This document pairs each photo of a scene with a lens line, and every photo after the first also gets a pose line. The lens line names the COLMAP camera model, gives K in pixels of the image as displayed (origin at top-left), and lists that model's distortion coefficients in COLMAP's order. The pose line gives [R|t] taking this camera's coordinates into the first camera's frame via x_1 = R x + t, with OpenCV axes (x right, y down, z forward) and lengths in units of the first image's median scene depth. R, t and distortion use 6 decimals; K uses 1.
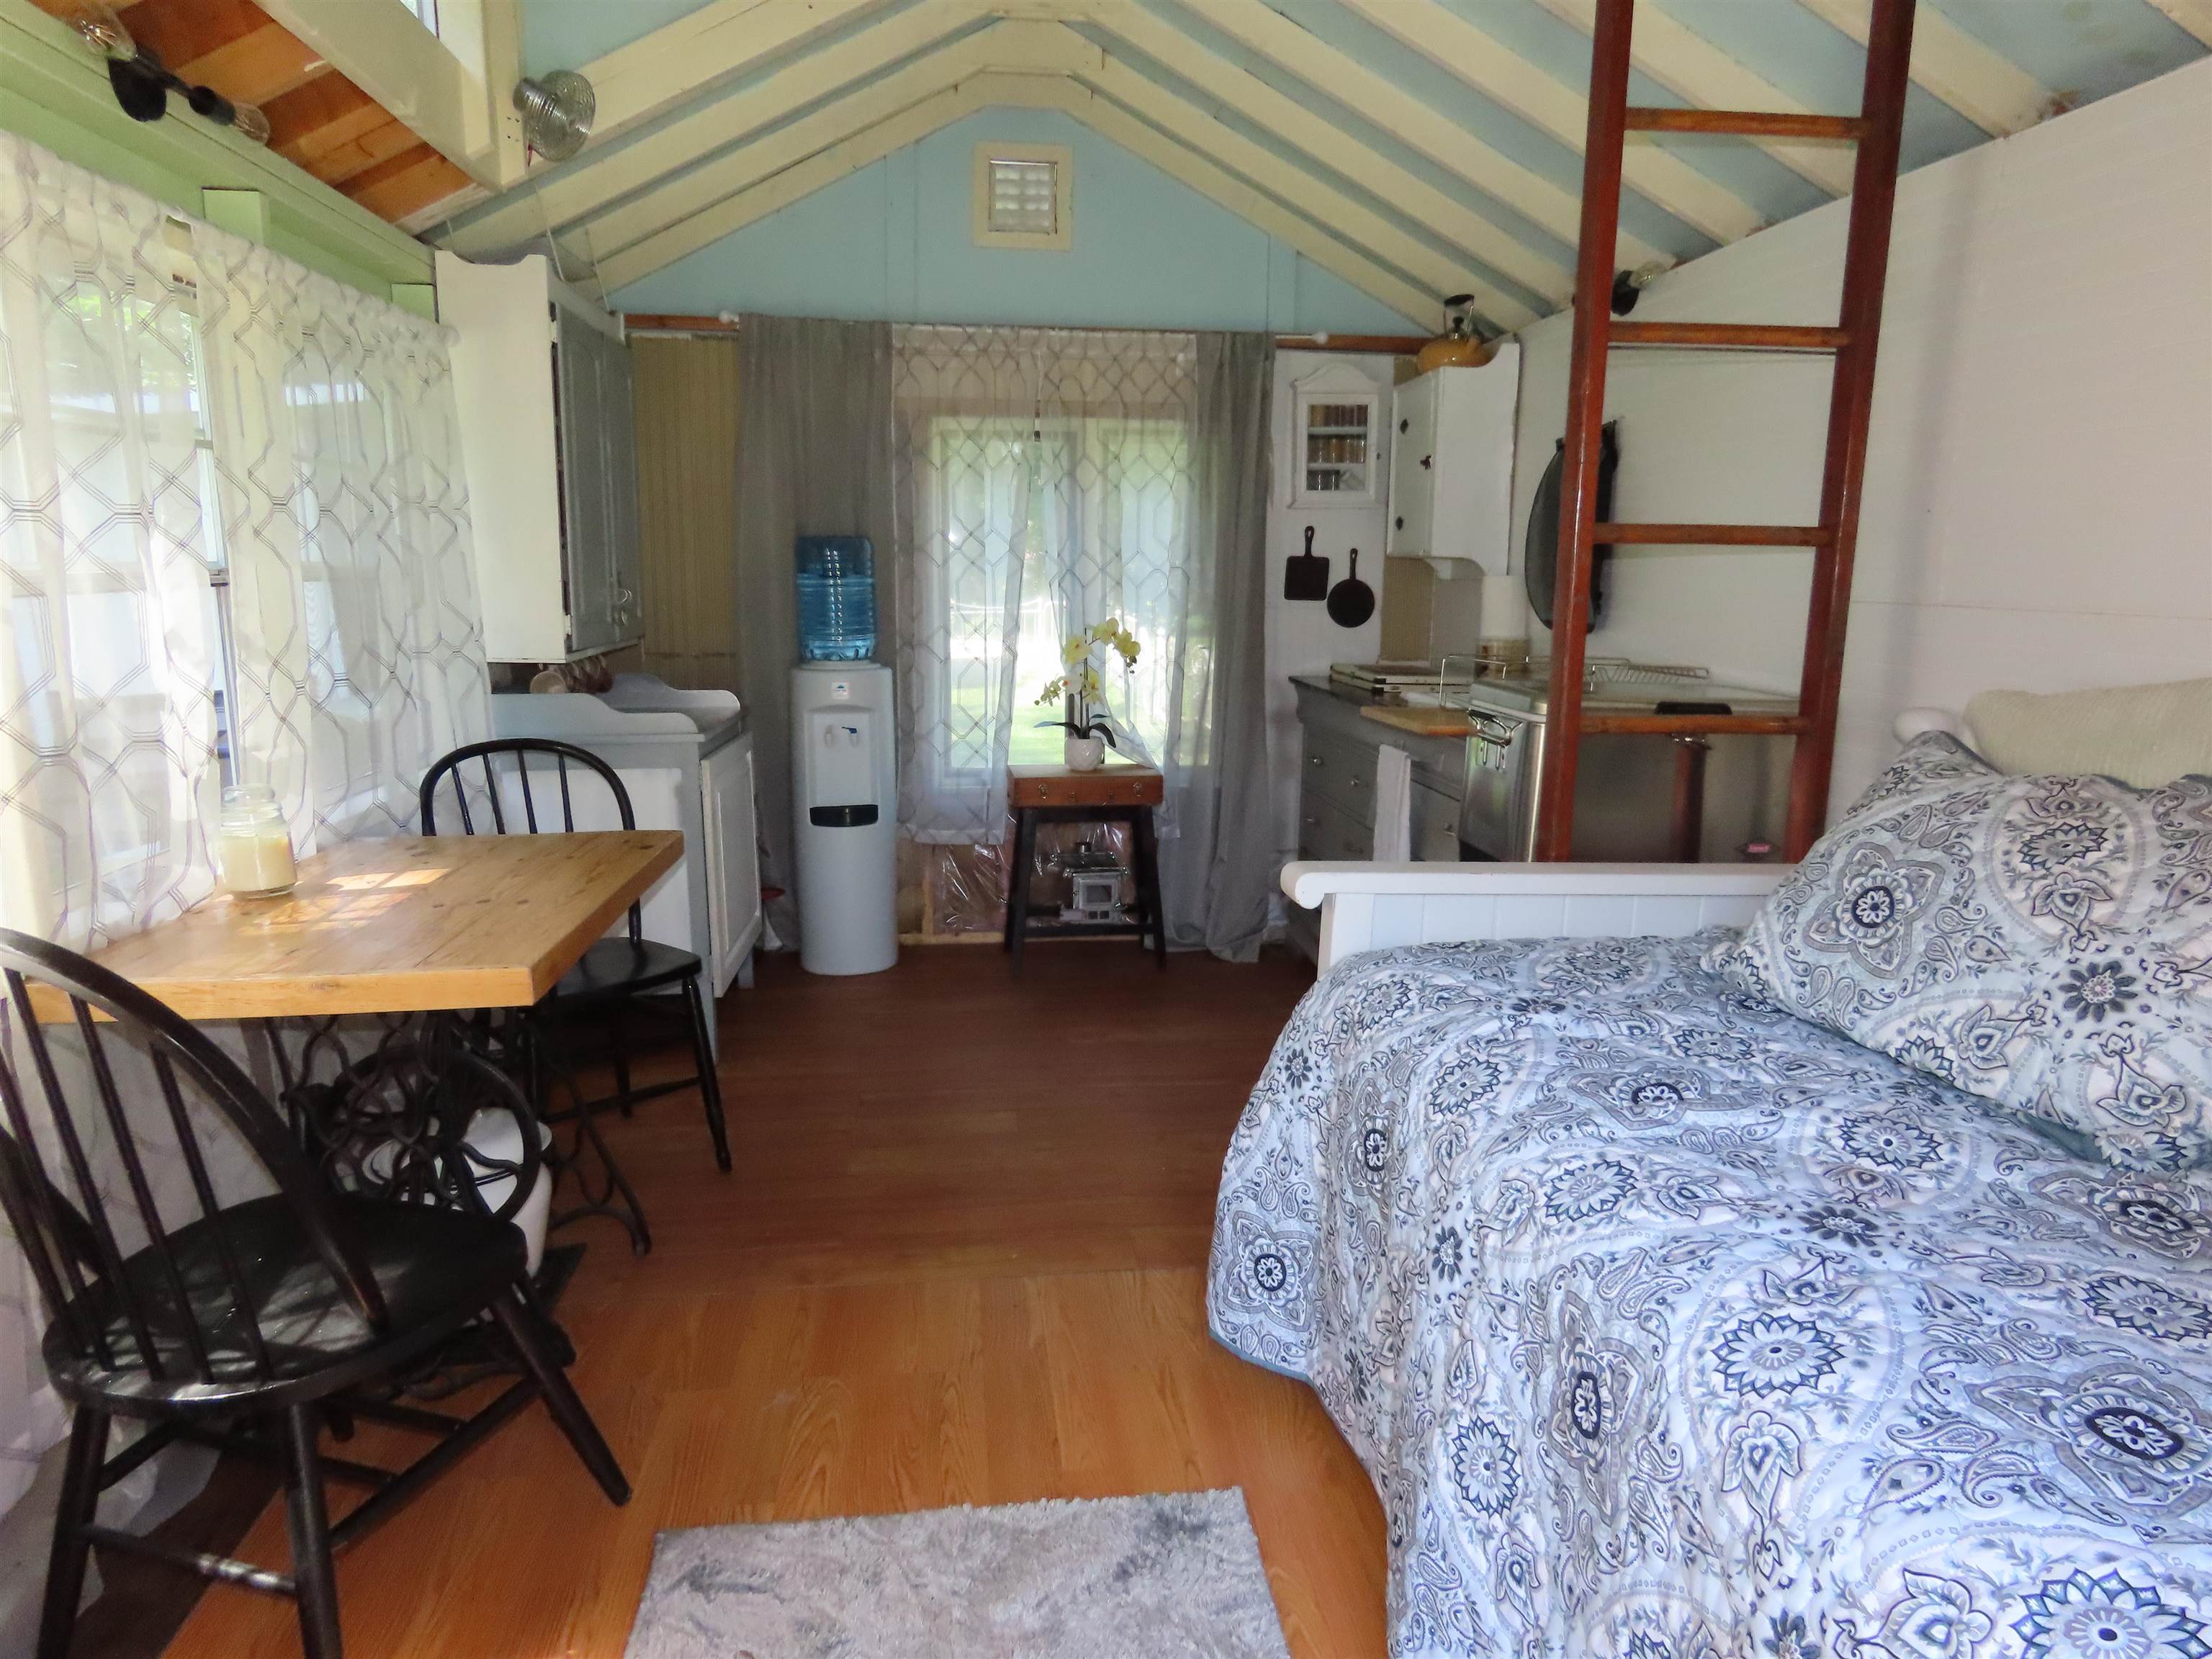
lens RADIAL K [[1394.0, 0, 1105.1], [0, 1394.0, 837.3], [0, 0, 1]] dist [-0.008367, 0.002565]
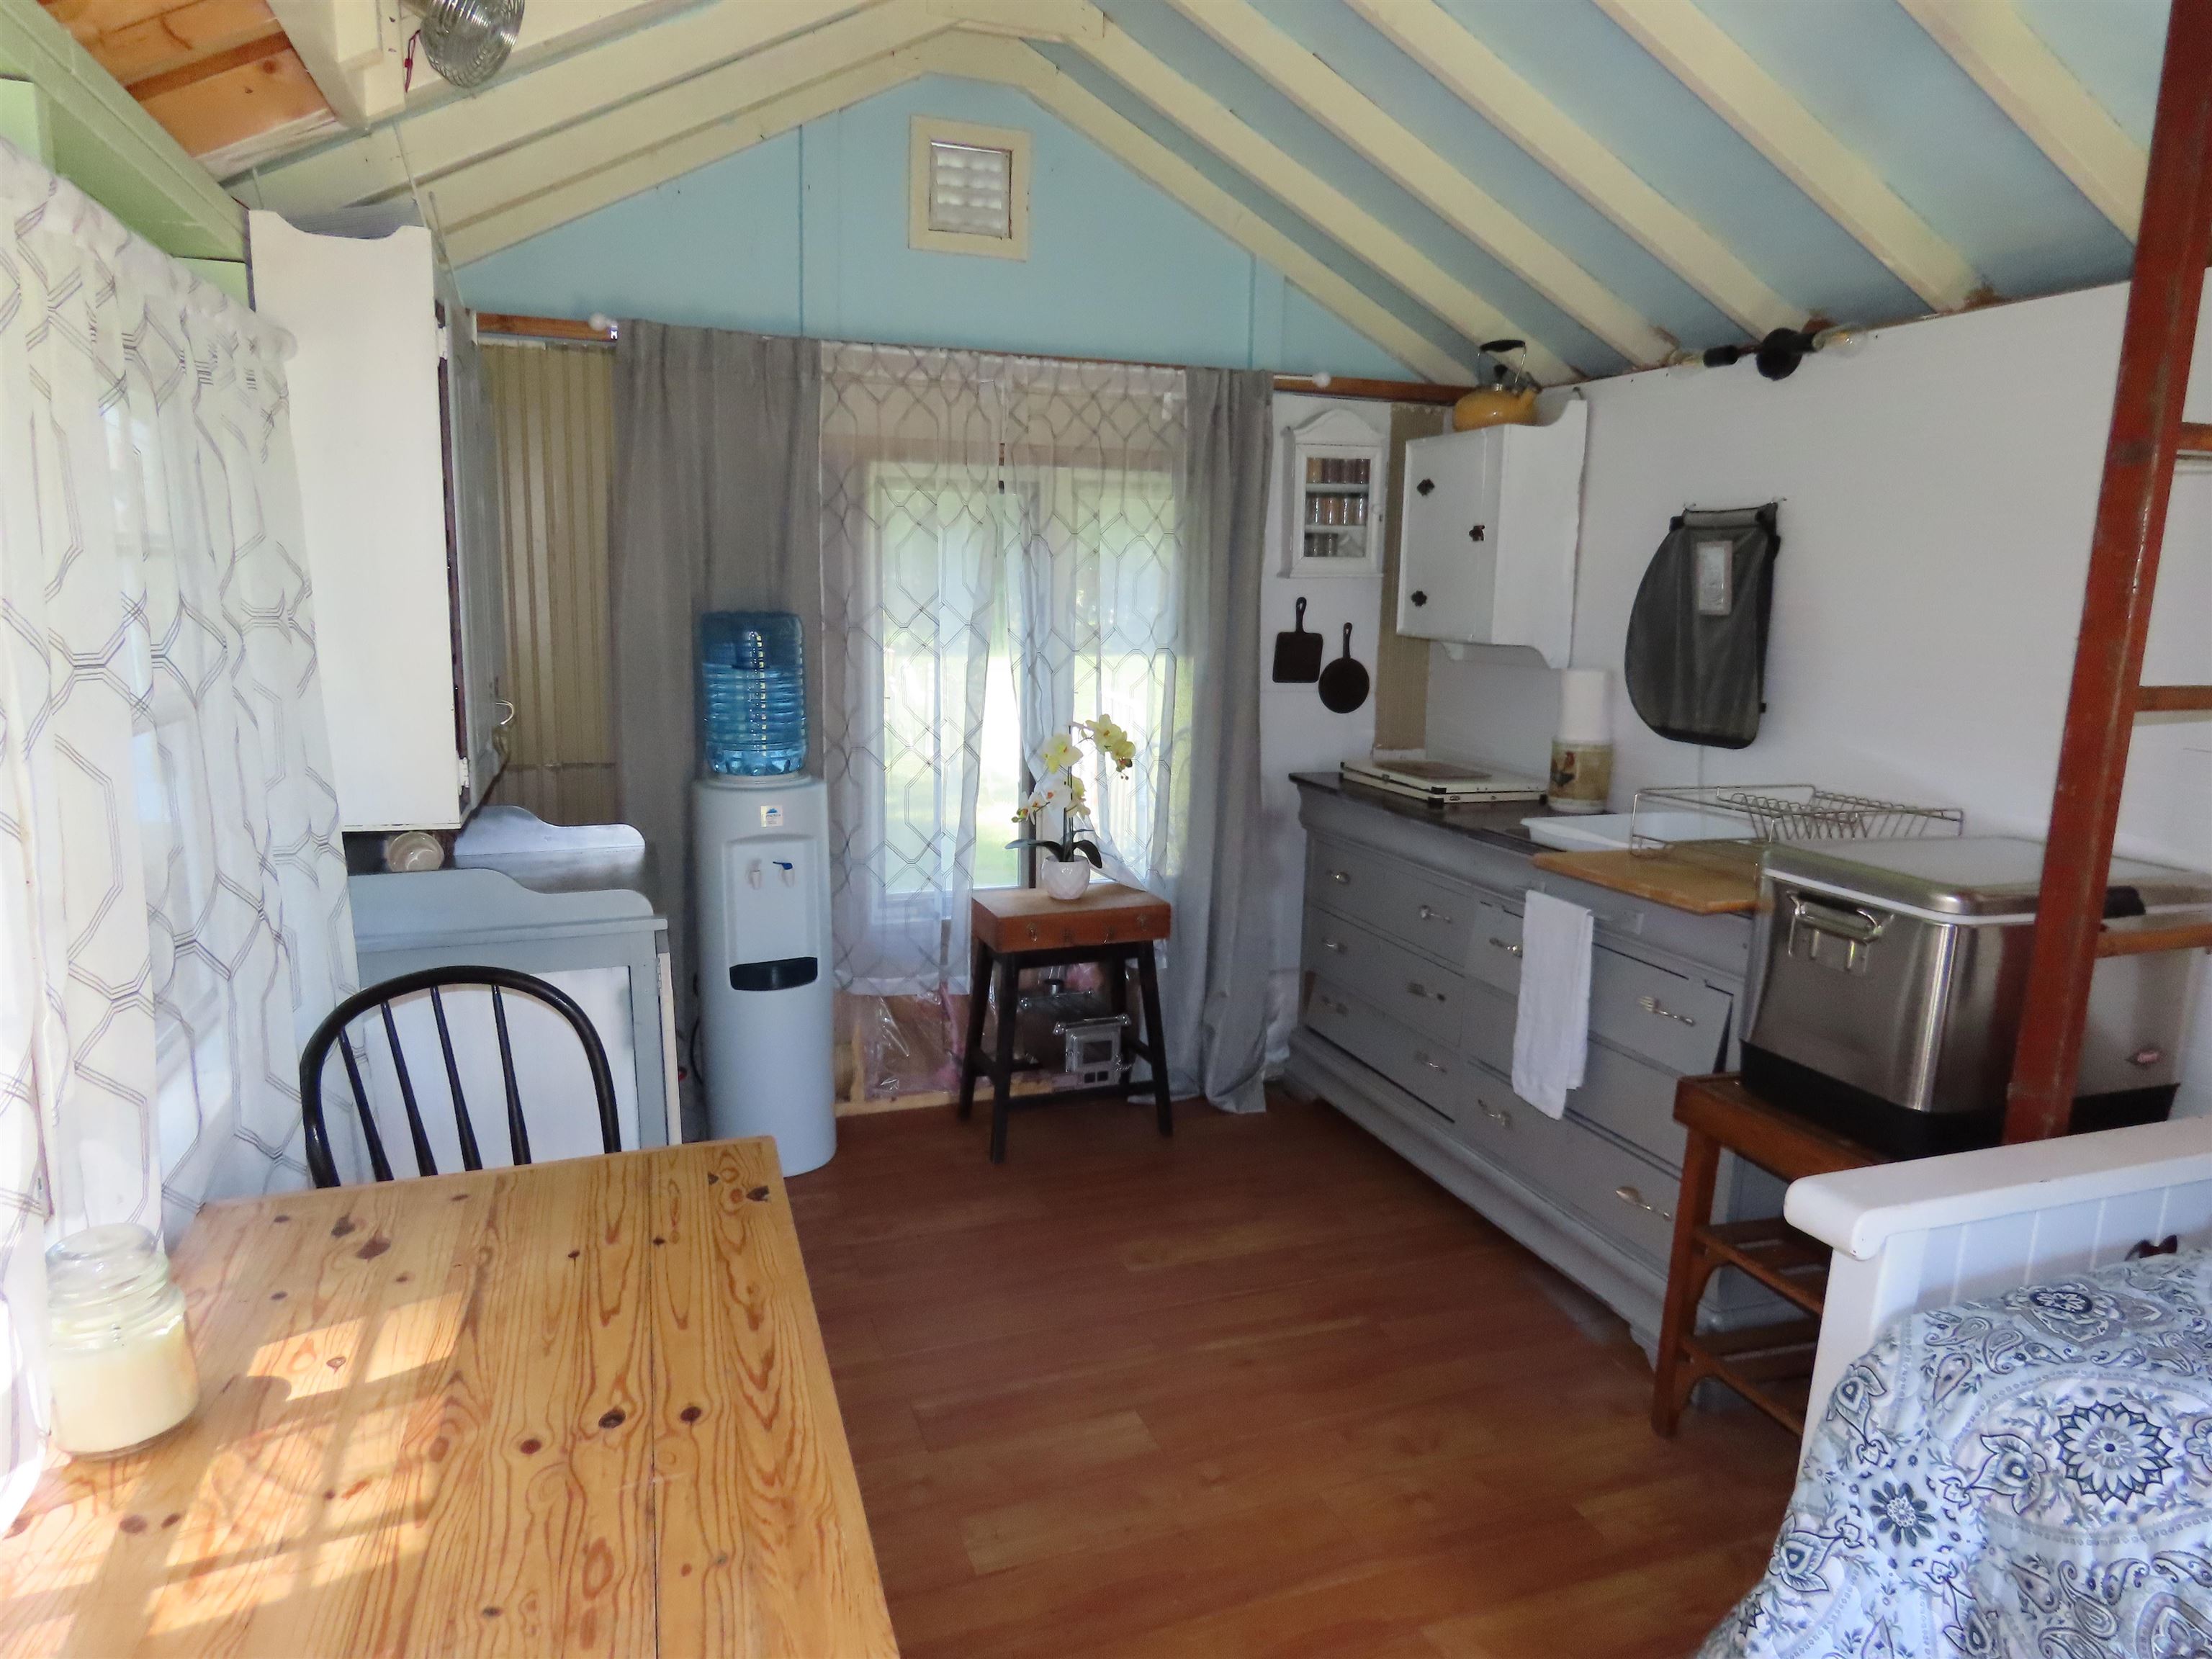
lens RADIAL K [[1394.0, 0, 1112.6], [0, 1394.0, 833.2], [0, 0, 1]] dist [-0.008367, 0.002565]
pose [[0.971897, -0.034112, 0.232920, -0.180945], [0.035859, 0.999352, -0.003266, -0.083853], [-0.232658, 0.011527, 0.972490, 0.204580]]
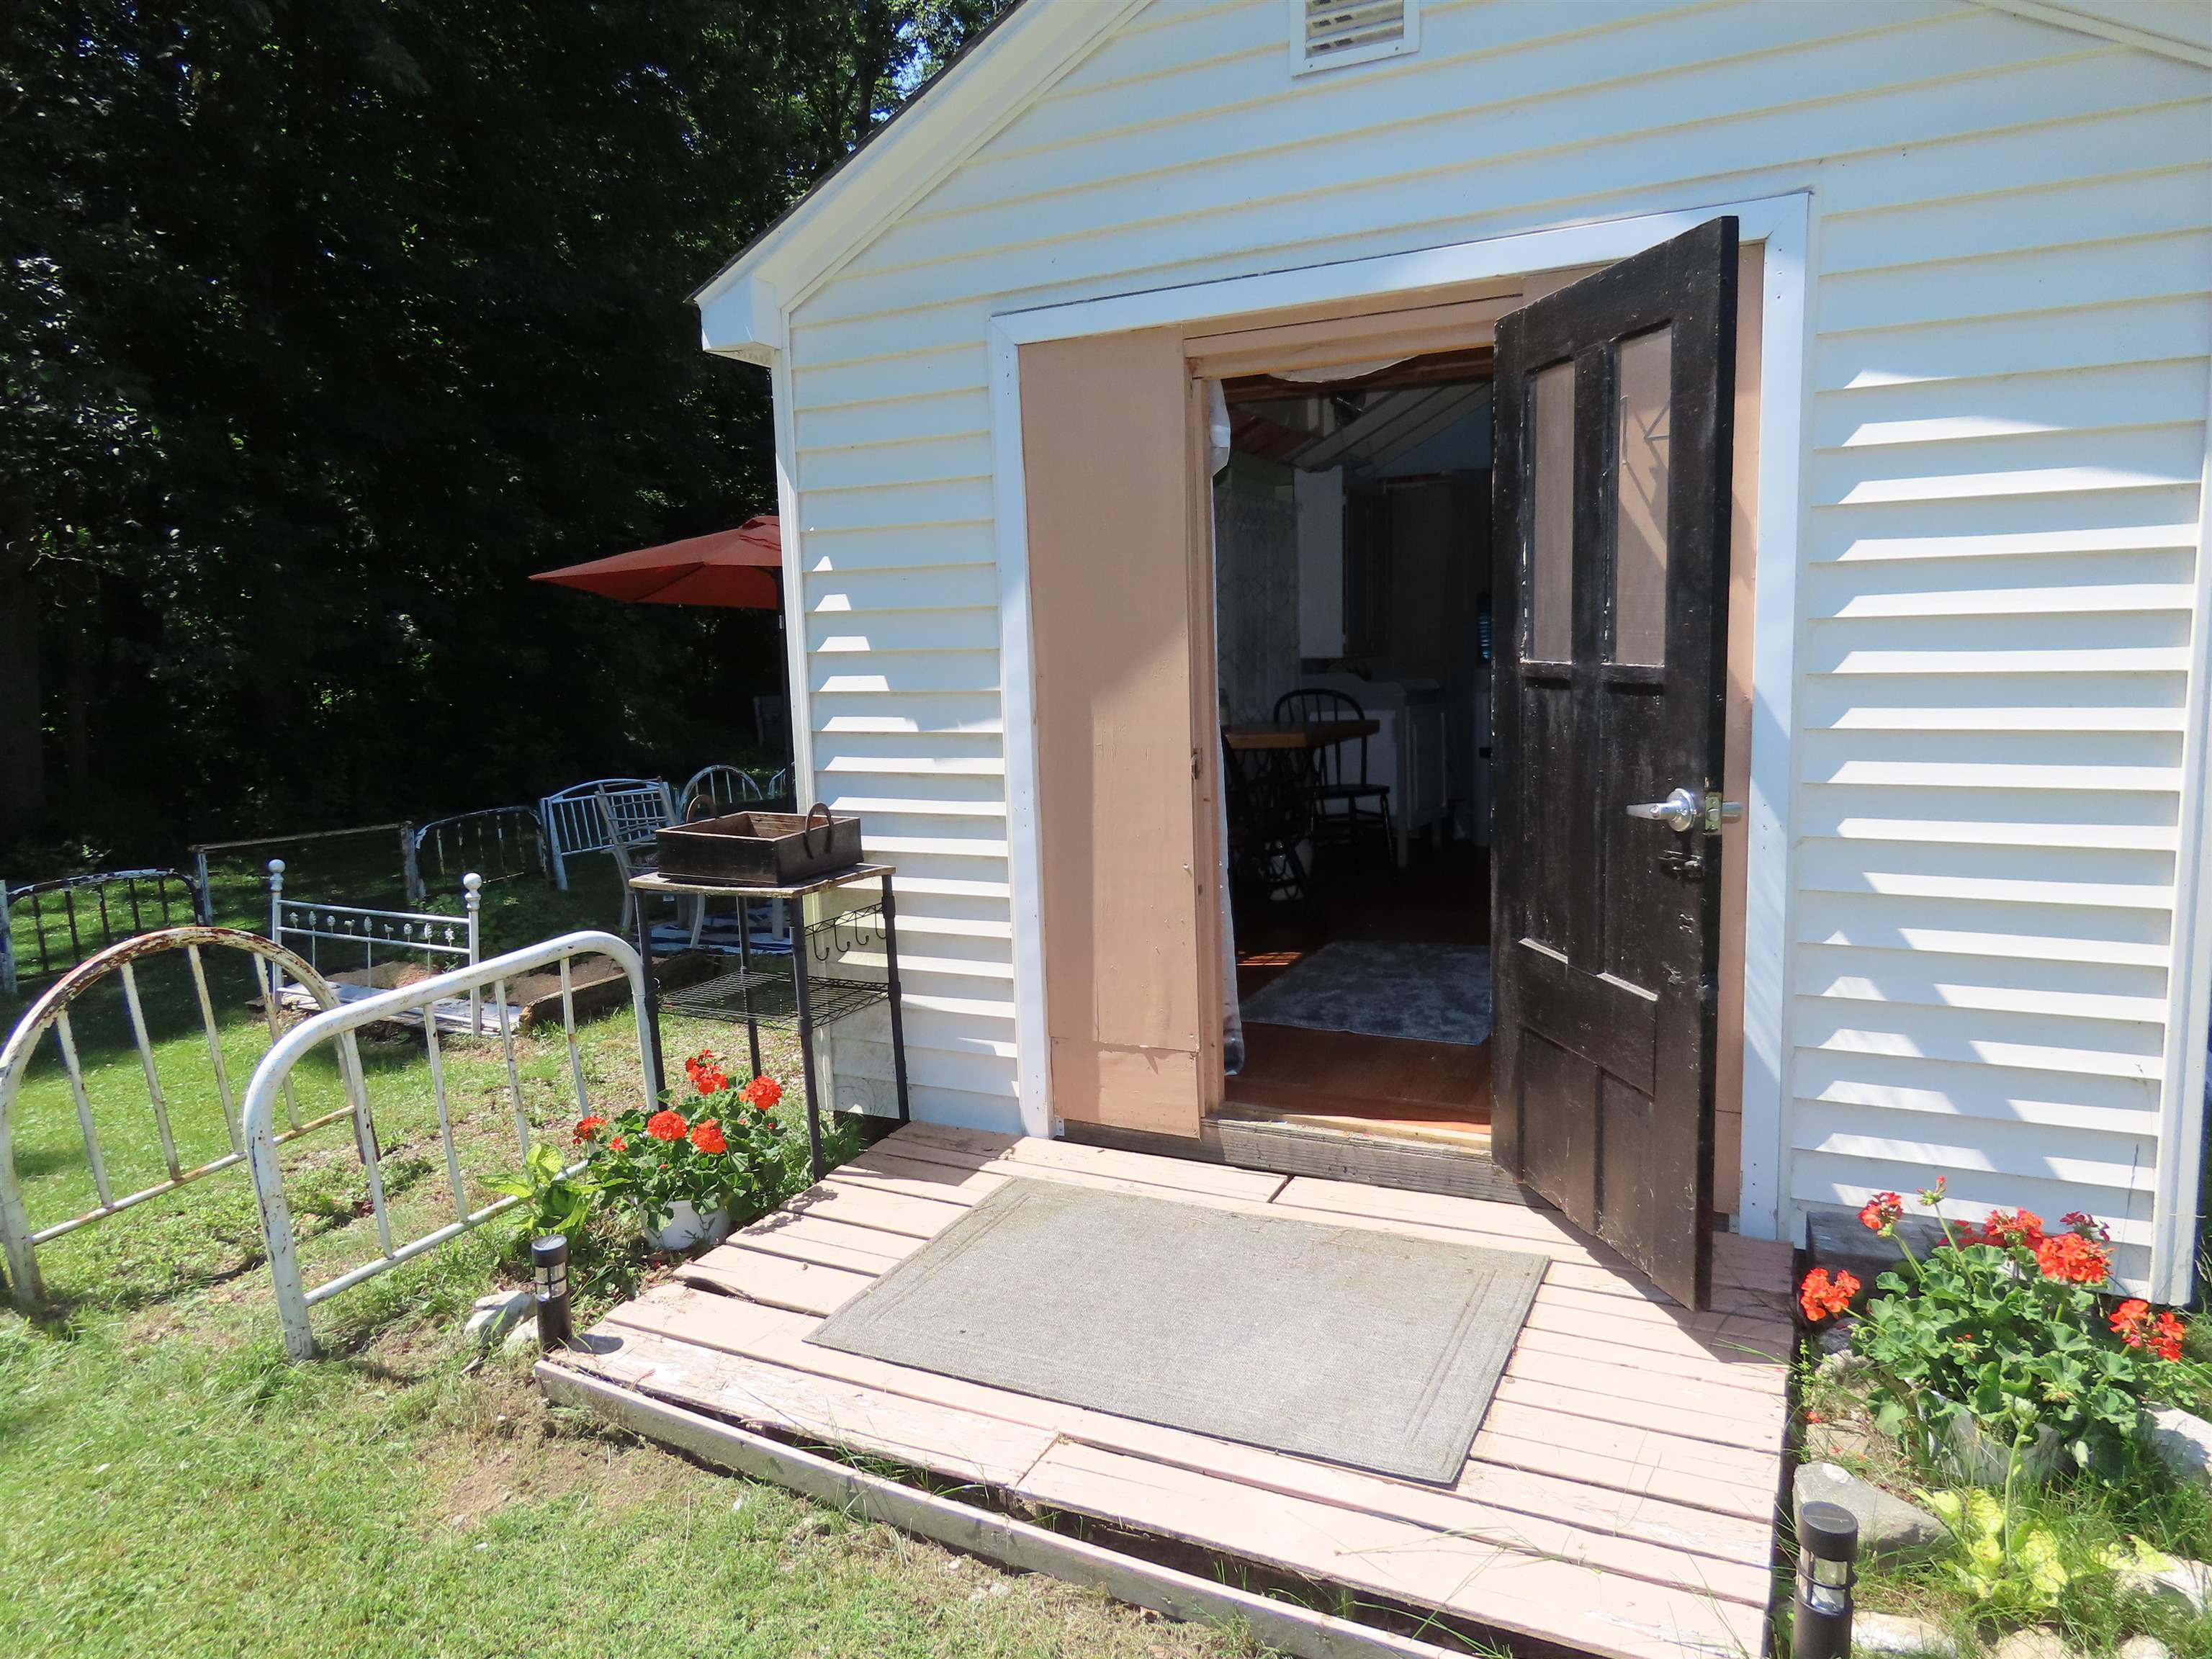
lens RADIAL K [[1394.0, 0, 1110.8], [0, 1394.0, 822.2], [0, 0, 1]] dist [-0.008367, 0.002565]
pose [[0.837829, 0.024791, -0.545369, 0.340948], [-0.062766, 0.996718, -0.051116, 0.184035], [0.542312, 0.077057, 0.836636, -0.665359]]
